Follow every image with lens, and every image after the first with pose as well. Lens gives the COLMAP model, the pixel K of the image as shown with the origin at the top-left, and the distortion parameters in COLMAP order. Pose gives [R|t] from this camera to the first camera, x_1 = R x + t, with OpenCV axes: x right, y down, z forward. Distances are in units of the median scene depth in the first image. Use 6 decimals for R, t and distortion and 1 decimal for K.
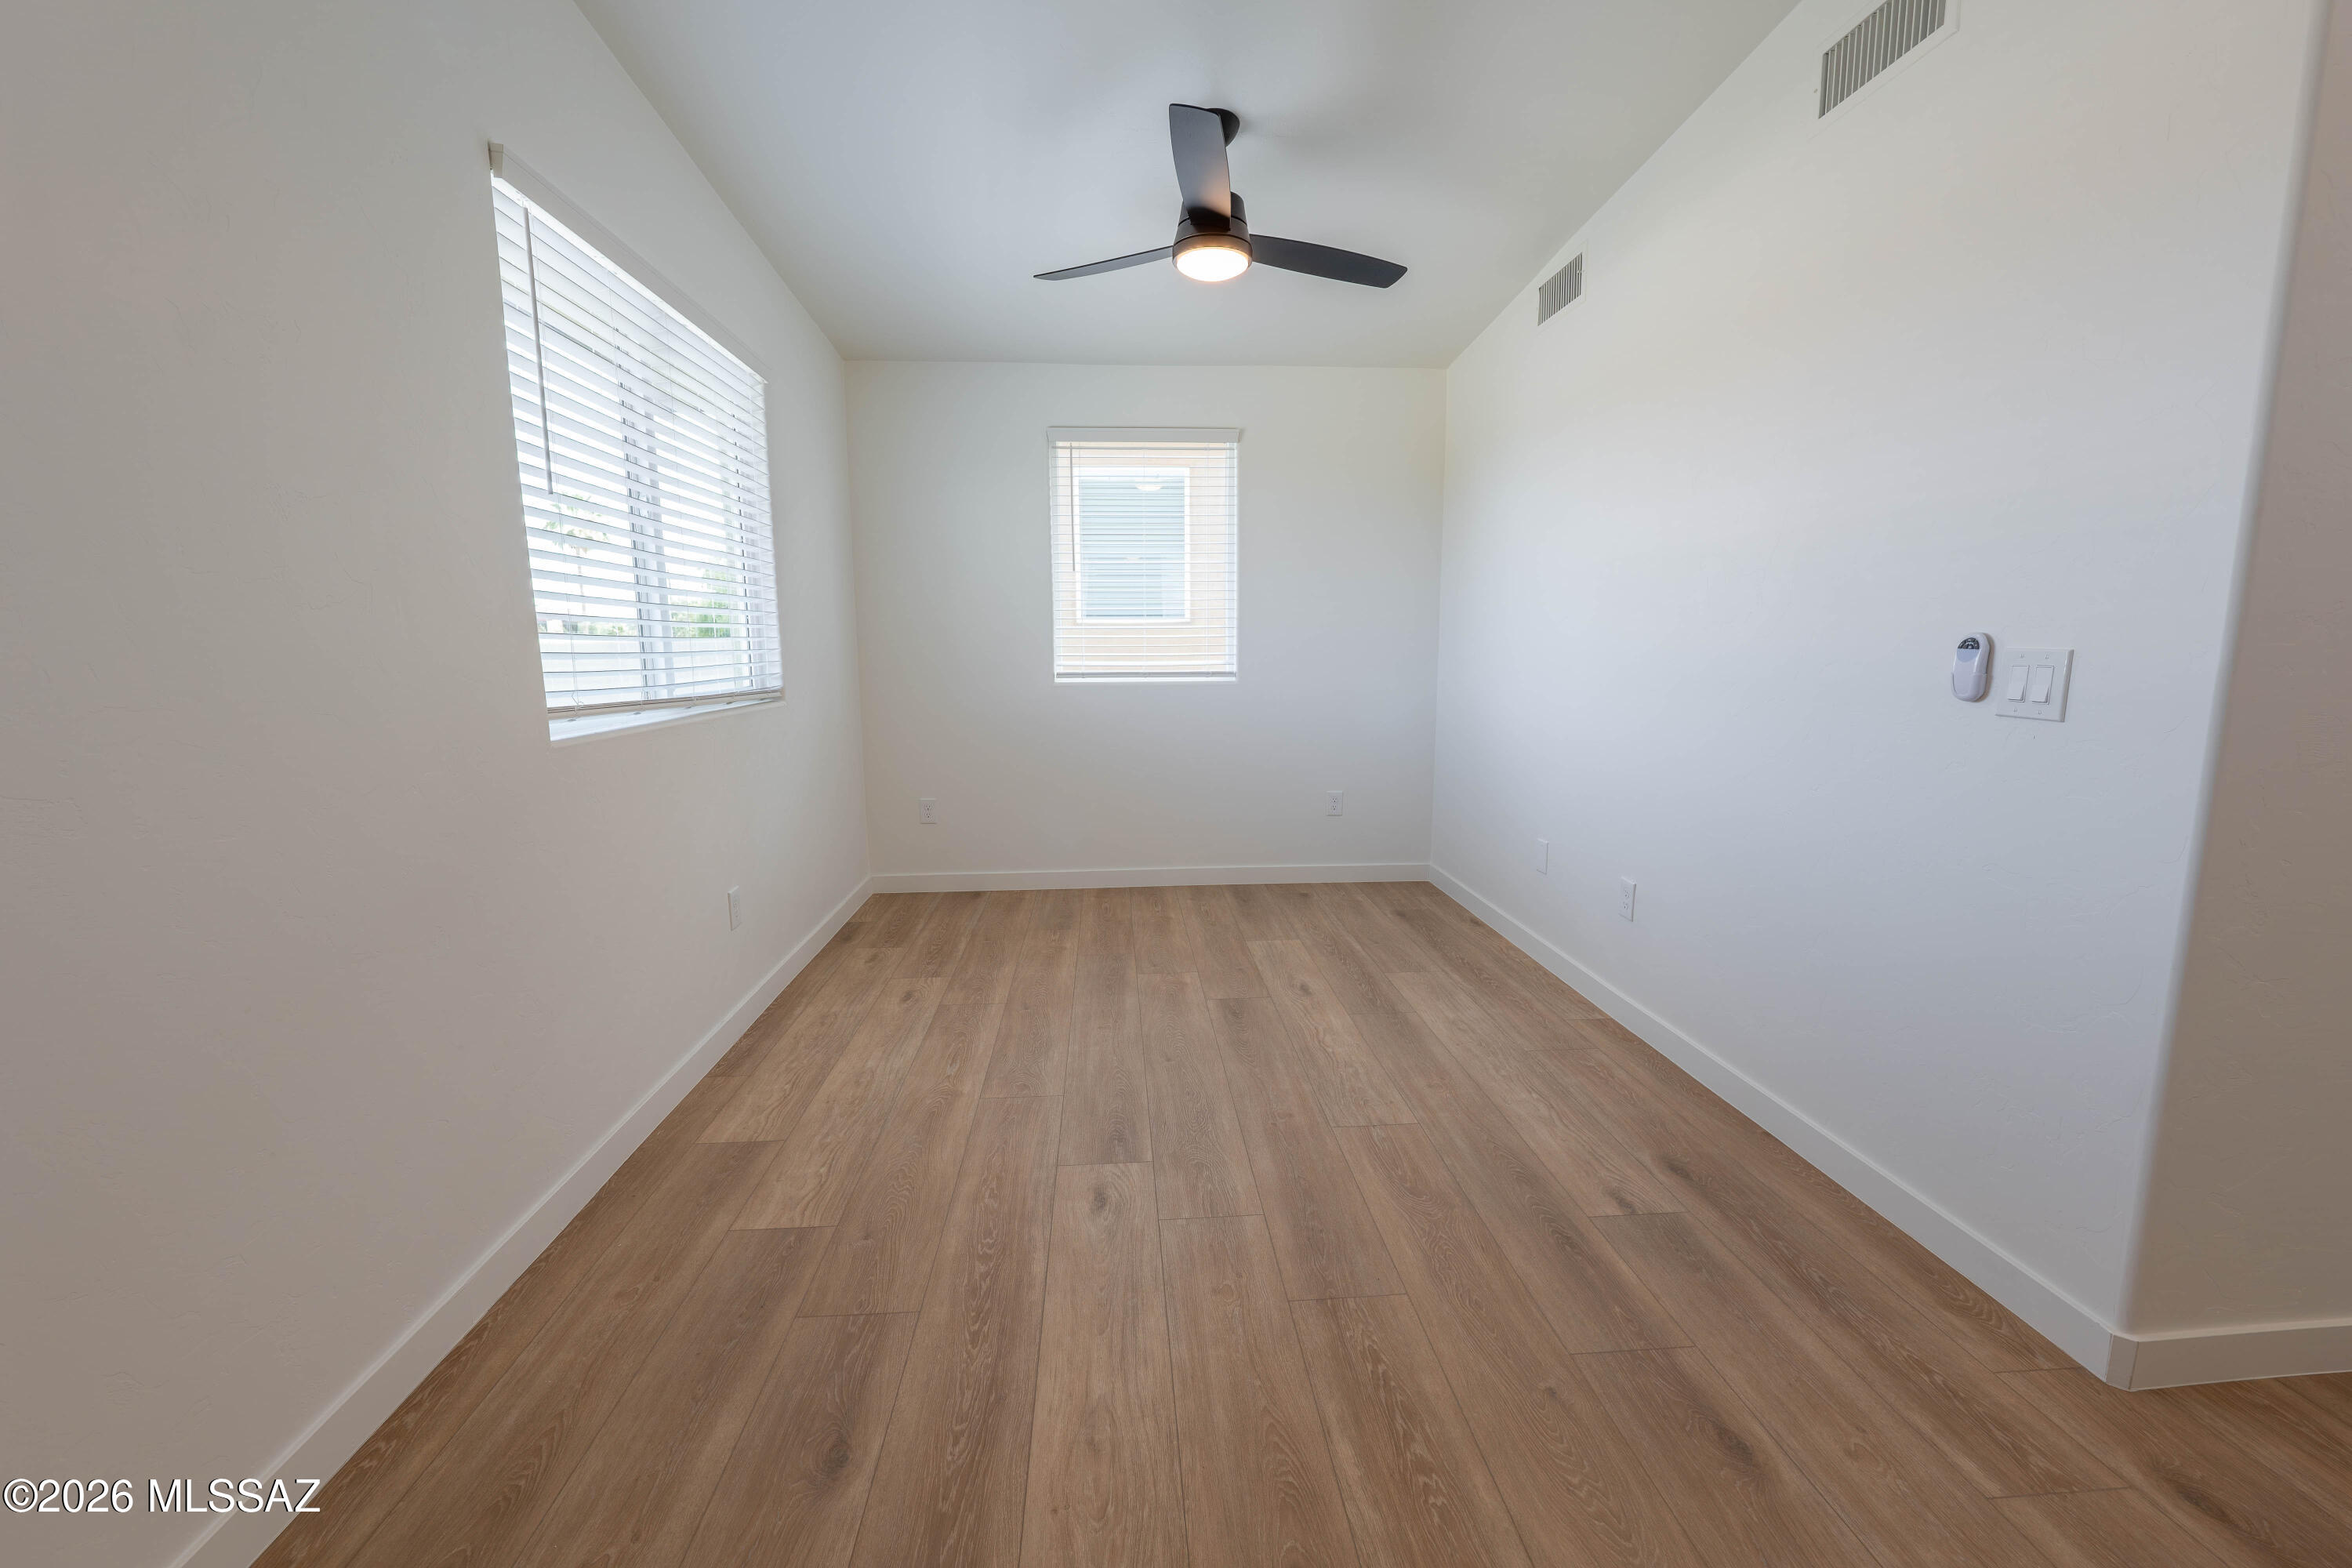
lens RADIAL K [[951.5, 0, 1168.5], [0, 951.5, 784.6], [0, 0, 1]] dist [-0.013524, 0.000627]
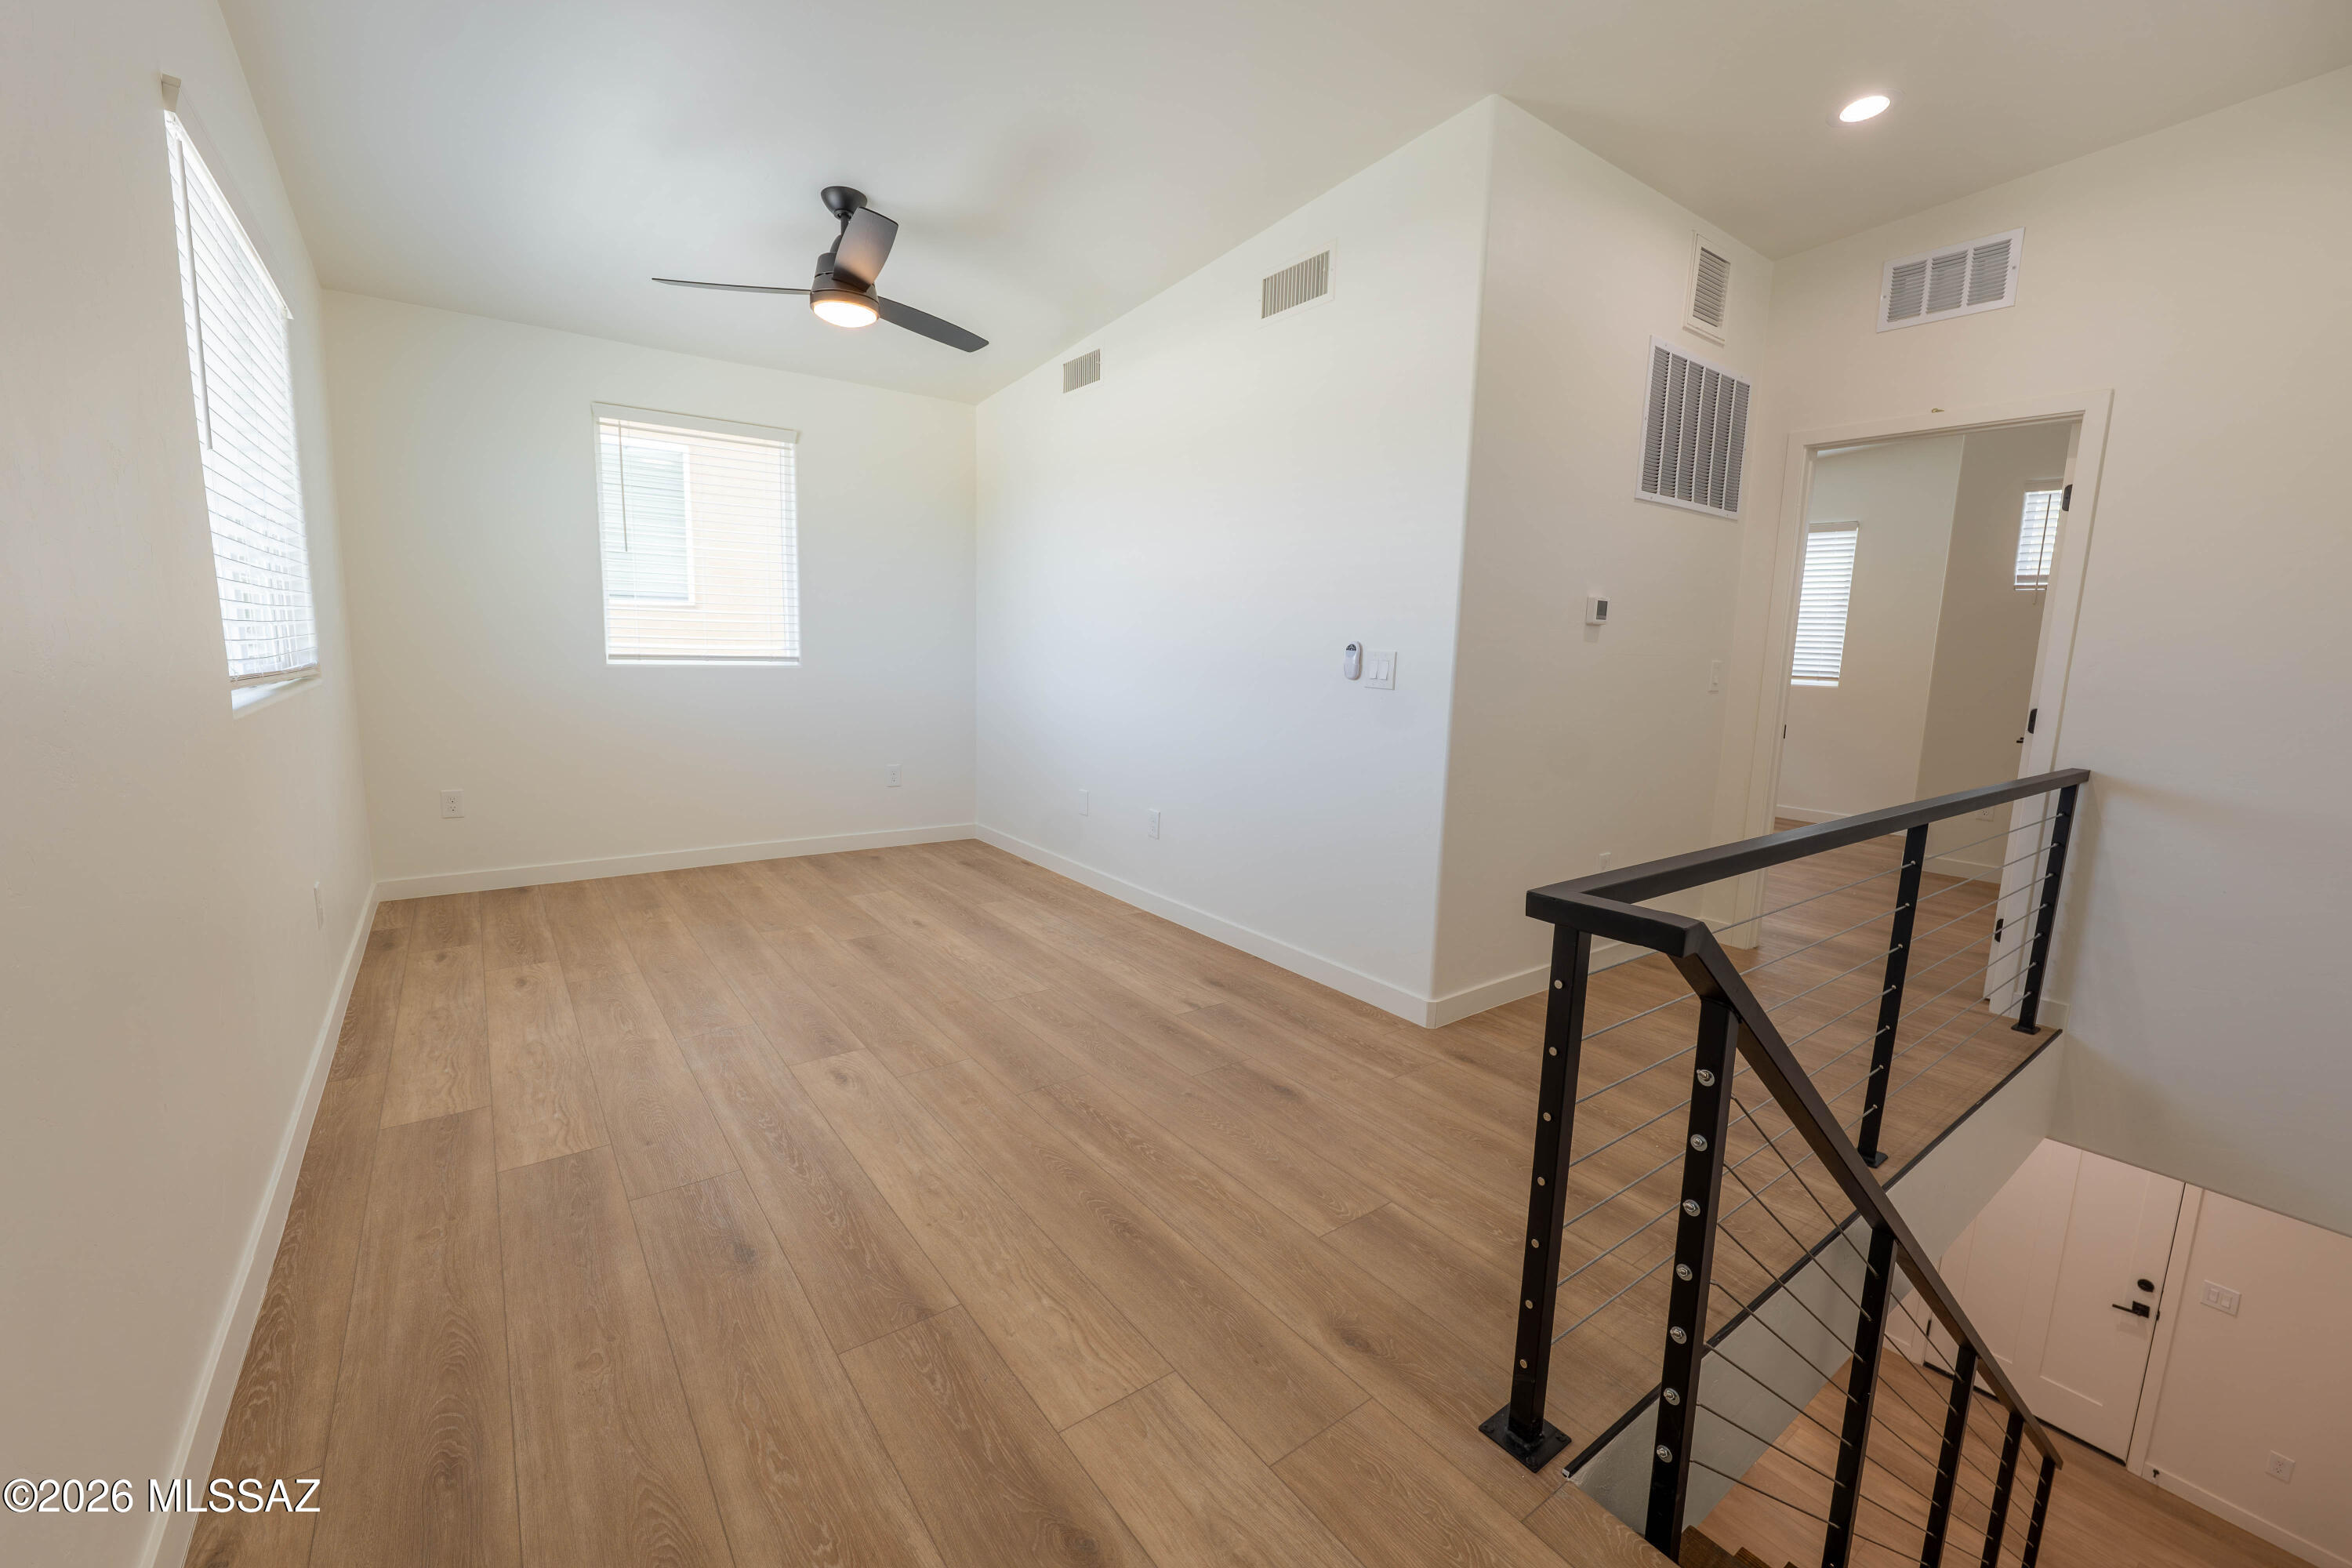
lens RADIAL K [[951.5, 0, 1168.5], [0, 951.5, 784.6], [0, 0, 1]] dist [-0.013524, 0.000627]
pose [[0.841489, -0.050532, 0.537906, -0.282853], [0.045632, 0.998706, 0.022434, 0.035792], [-0.538344, 0.005668, 0.842706, -0.222024]]
